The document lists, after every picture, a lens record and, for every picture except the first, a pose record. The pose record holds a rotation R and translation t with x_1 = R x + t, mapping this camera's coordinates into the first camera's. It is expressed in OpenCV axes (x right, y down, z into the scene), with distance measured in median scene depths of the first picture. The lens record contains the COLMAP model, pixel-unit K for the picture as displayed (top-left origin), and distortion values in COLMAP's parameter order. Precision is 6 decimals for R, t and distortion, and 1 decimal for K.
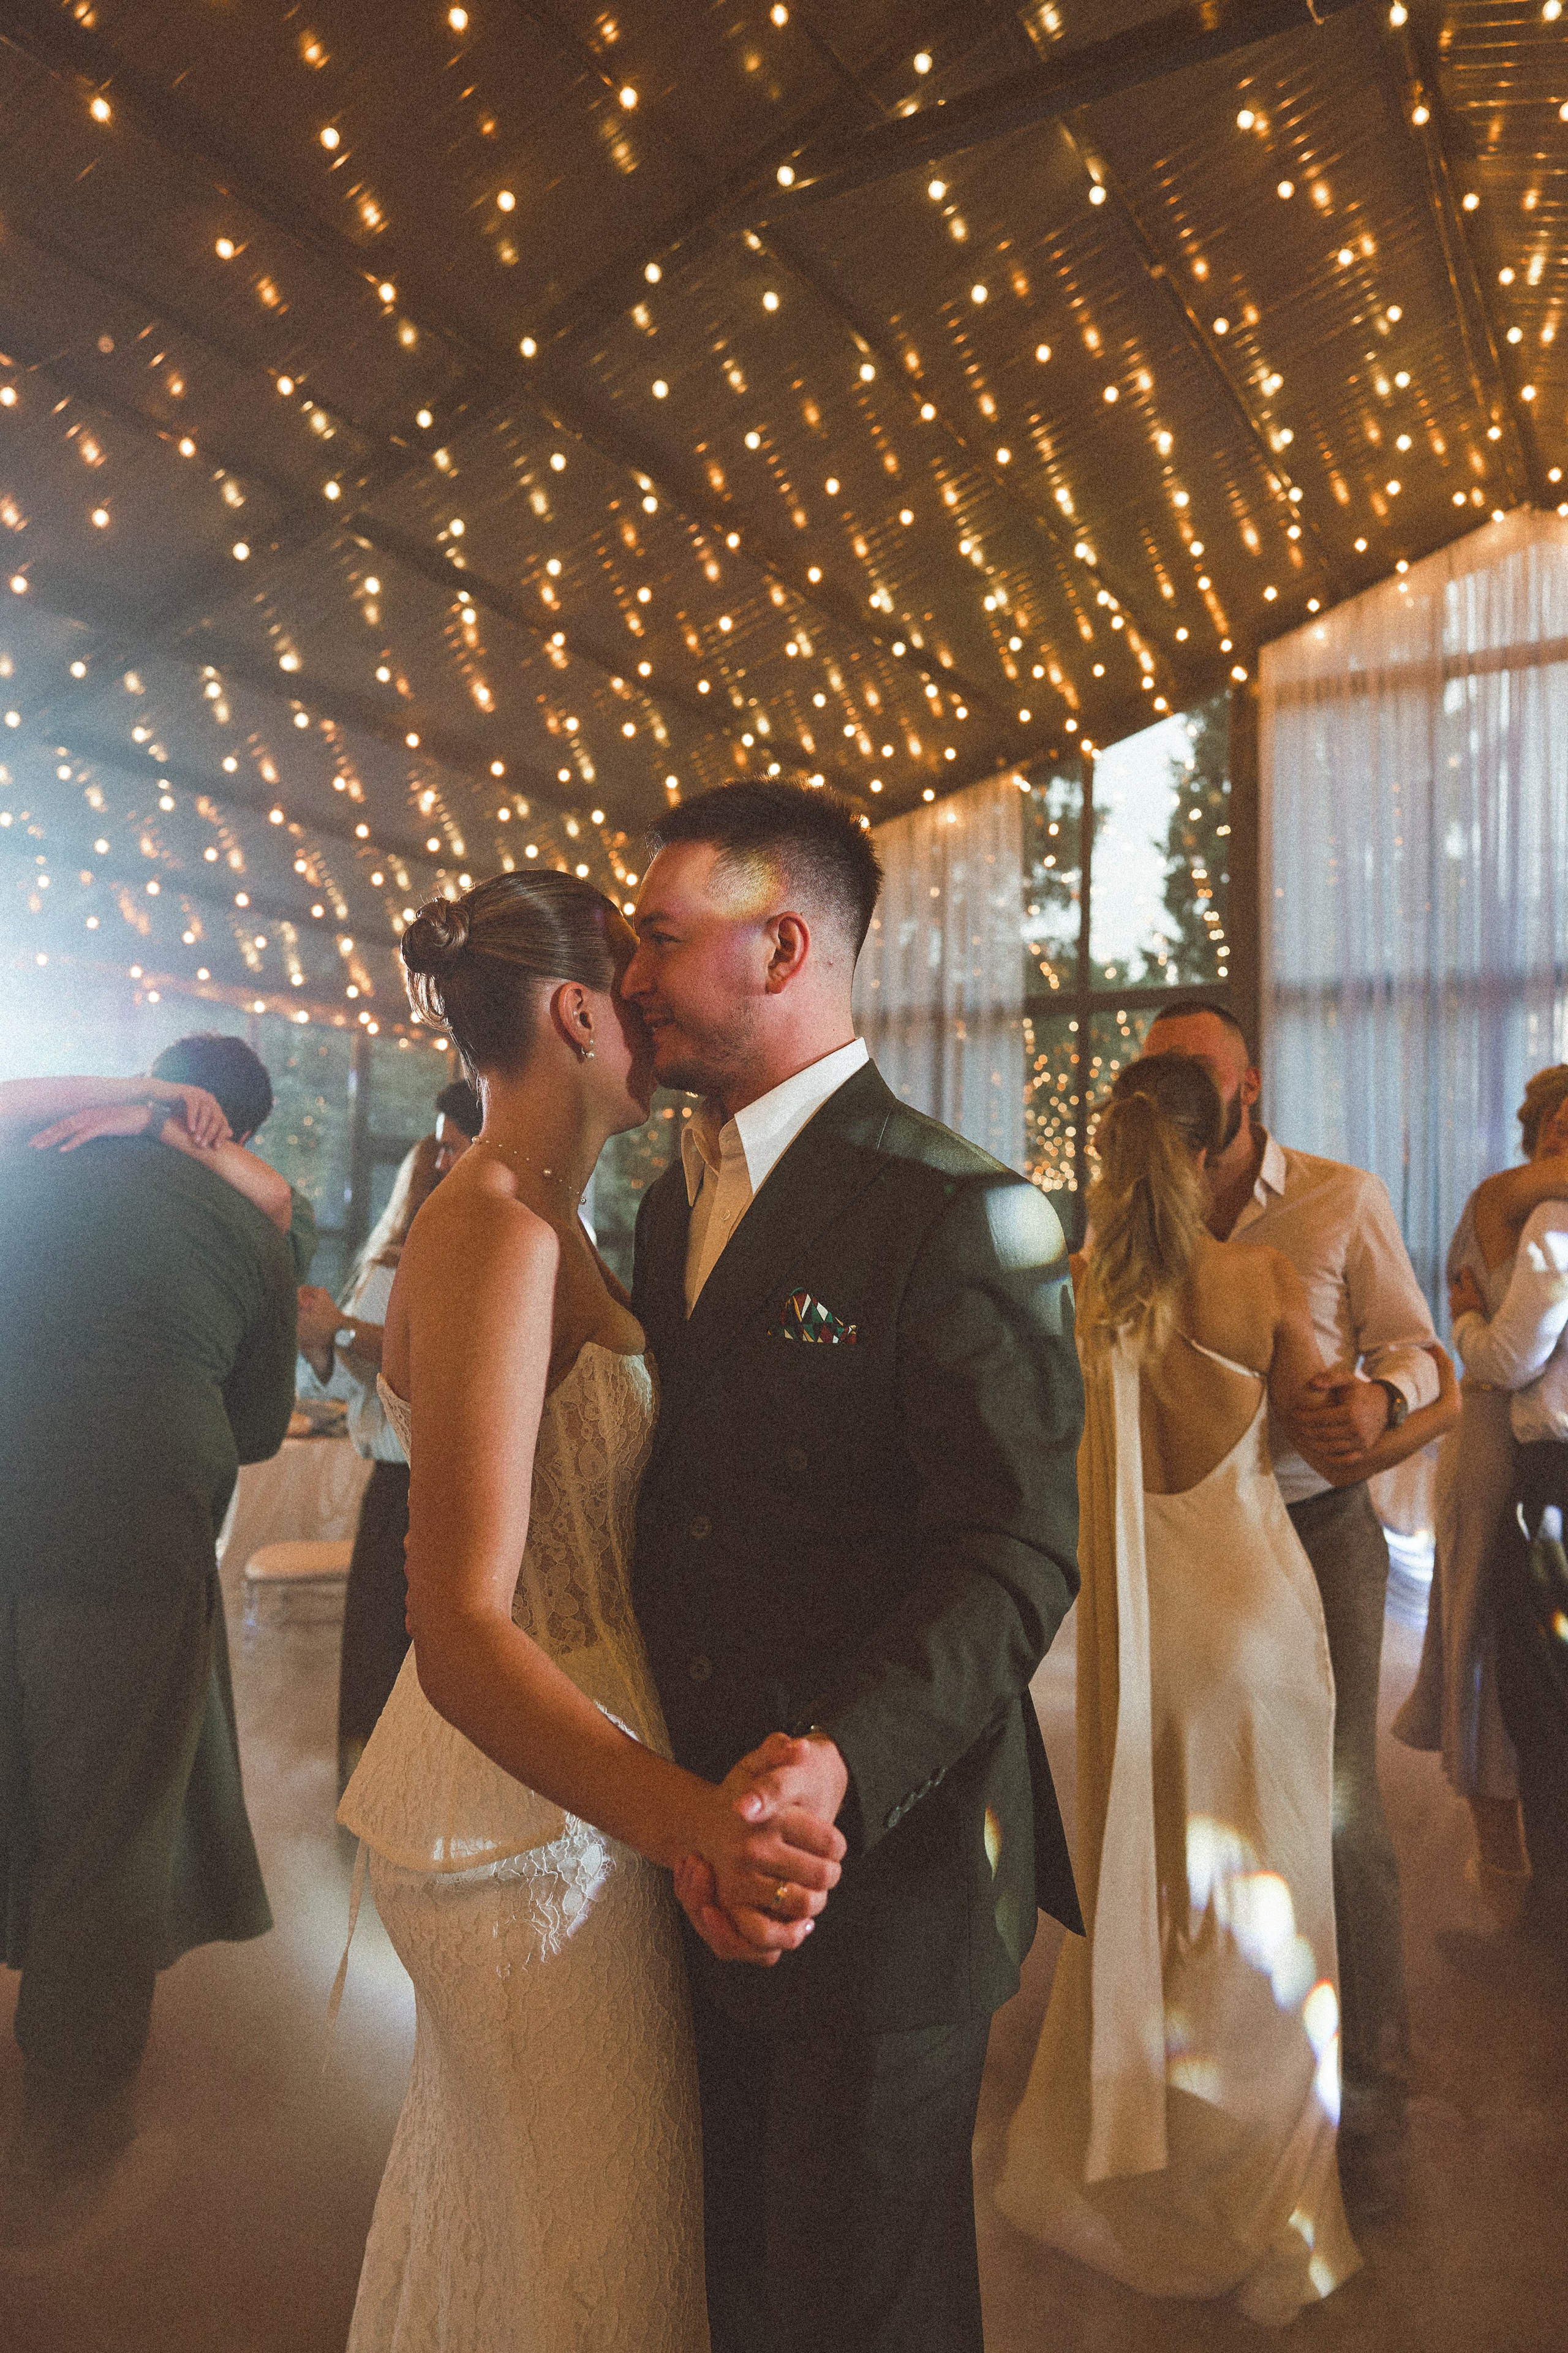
lens RADIAL K [[1596.9, 0, 782.3], [0, 1596.9, 1231.6], [0, 0, 1]] dist [0.002291, 0.000189]
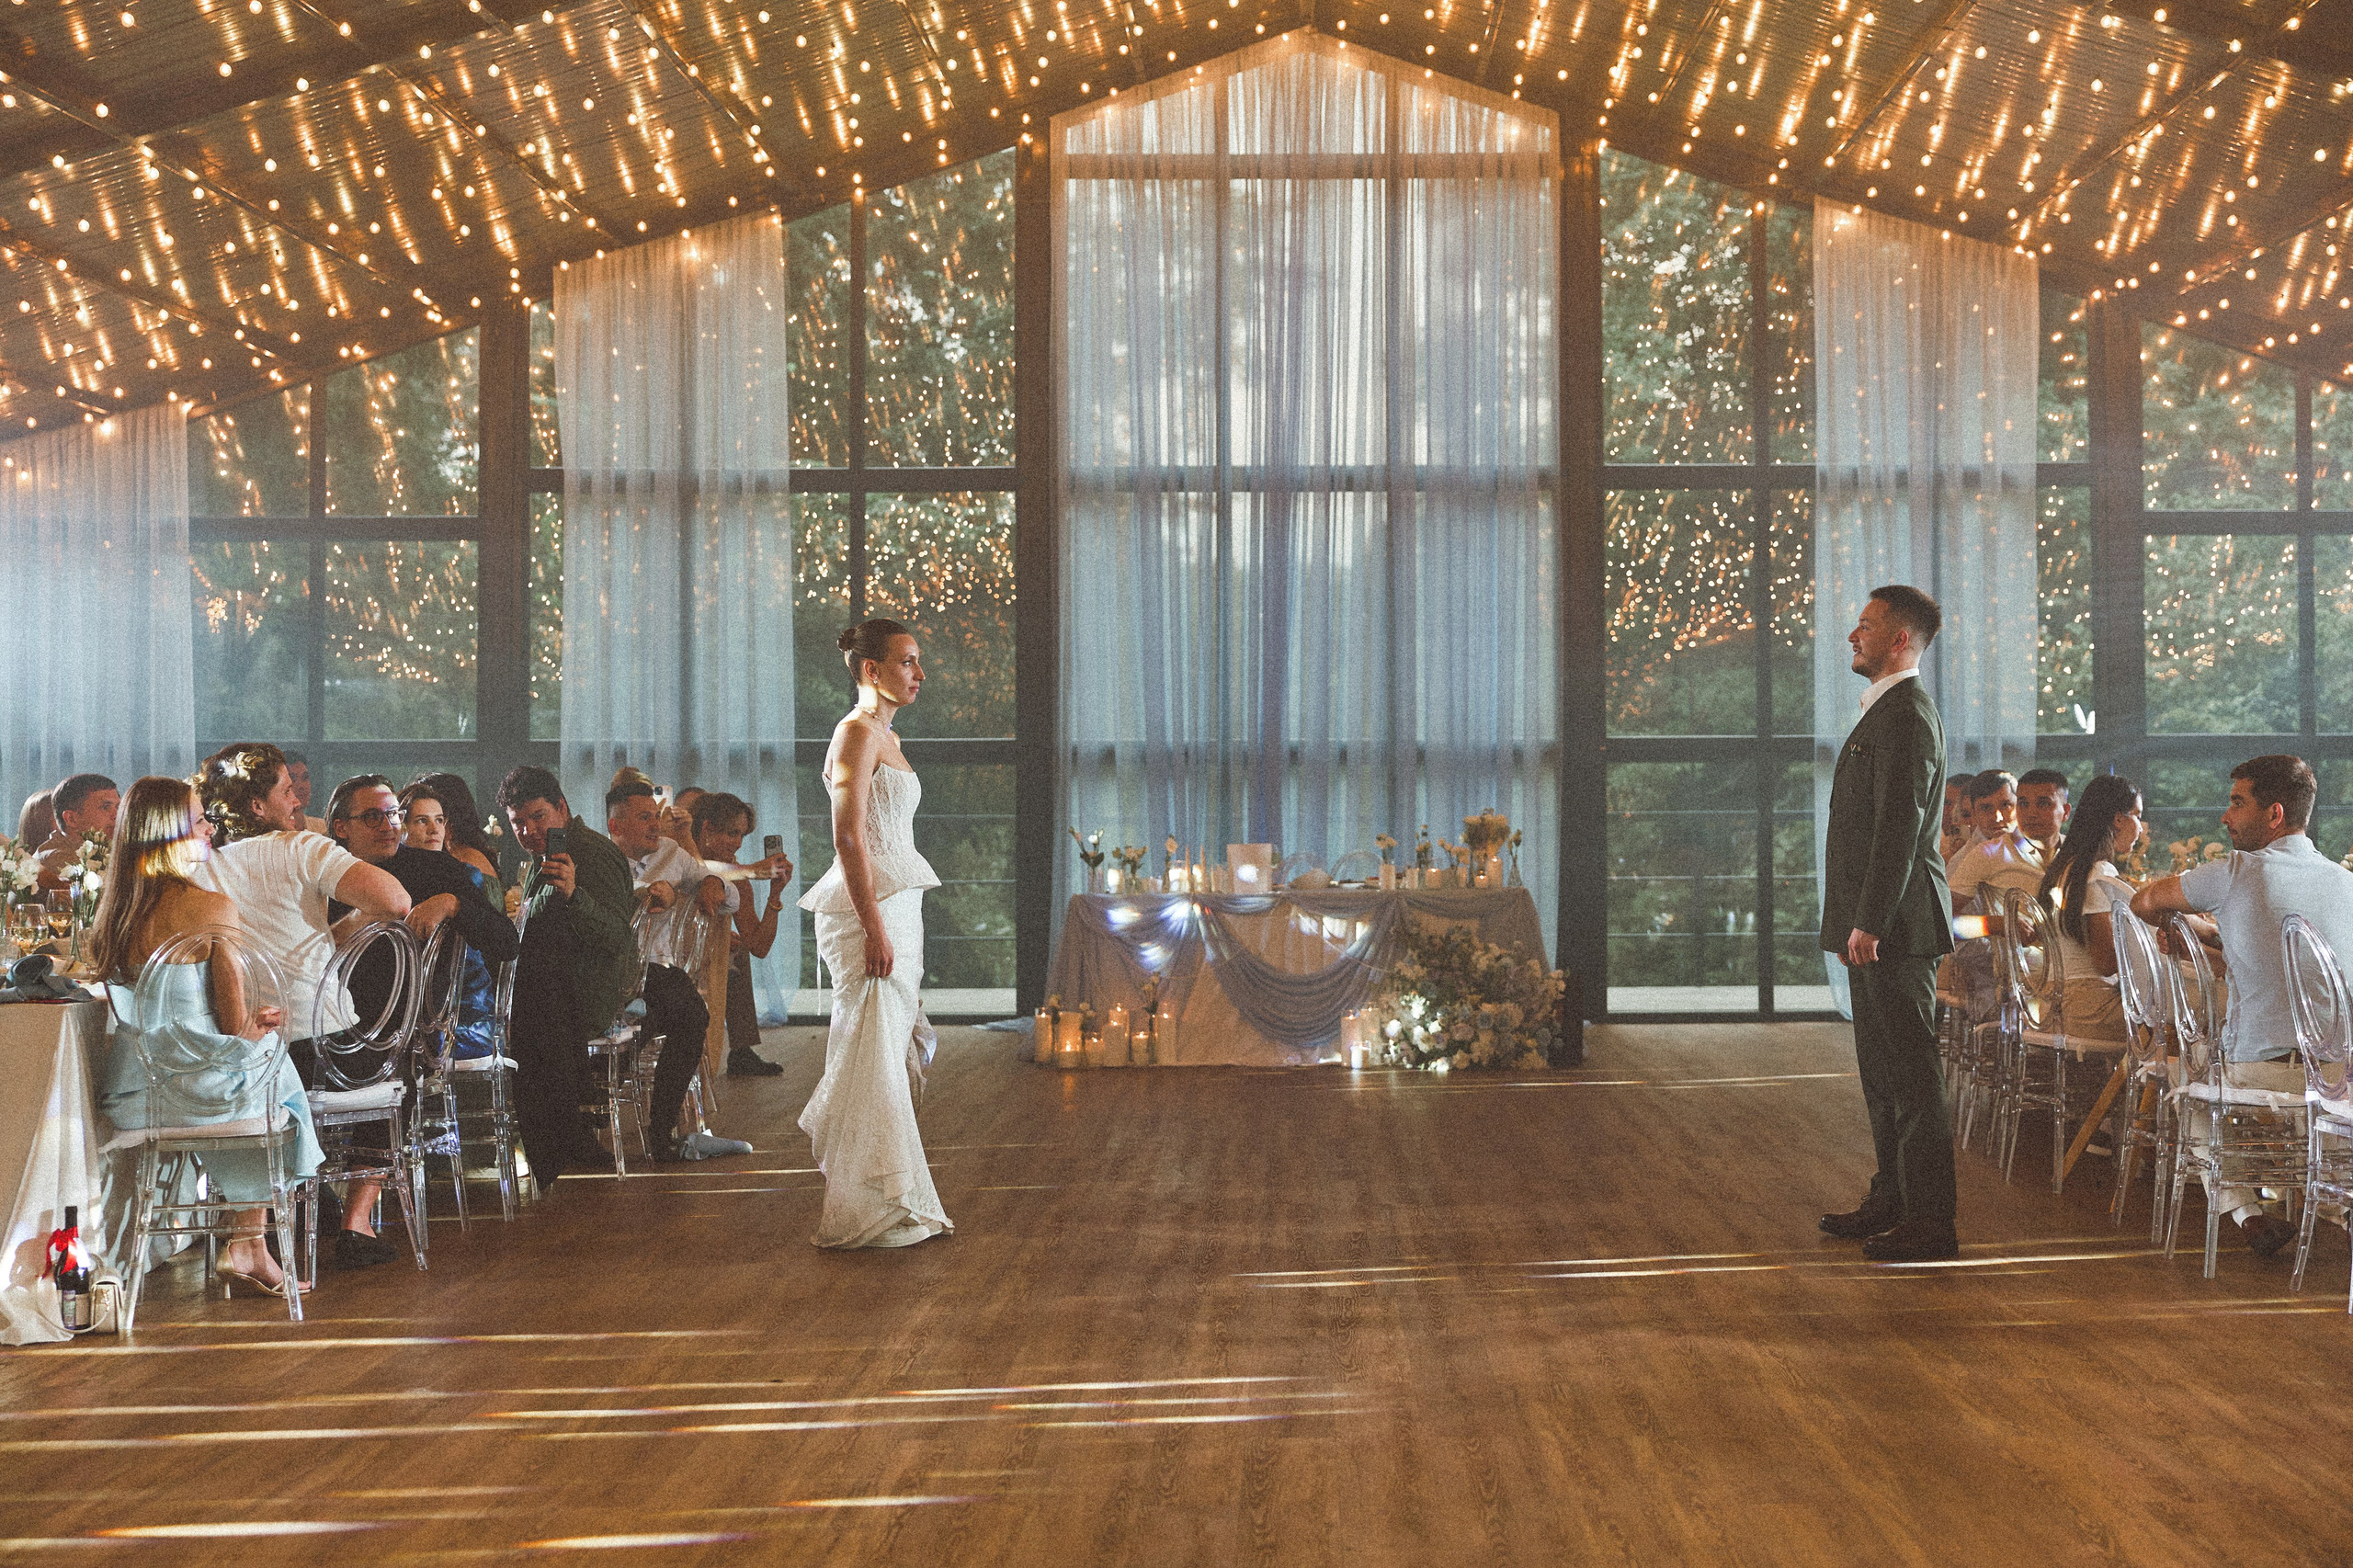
lens RADIAL K [[3465.6, 0, 1239.8], [0, 3465.6, 756.8], [0, 0, 1]] dist [-0.024277, 0.000000]
pose [[0.913404, -0.005106, 0.407023, -0.456046], [0.000700, 0.999940, 0.010975, -0.009091], [-0.407055, -0.009740, 0.913352, -0.964643]]
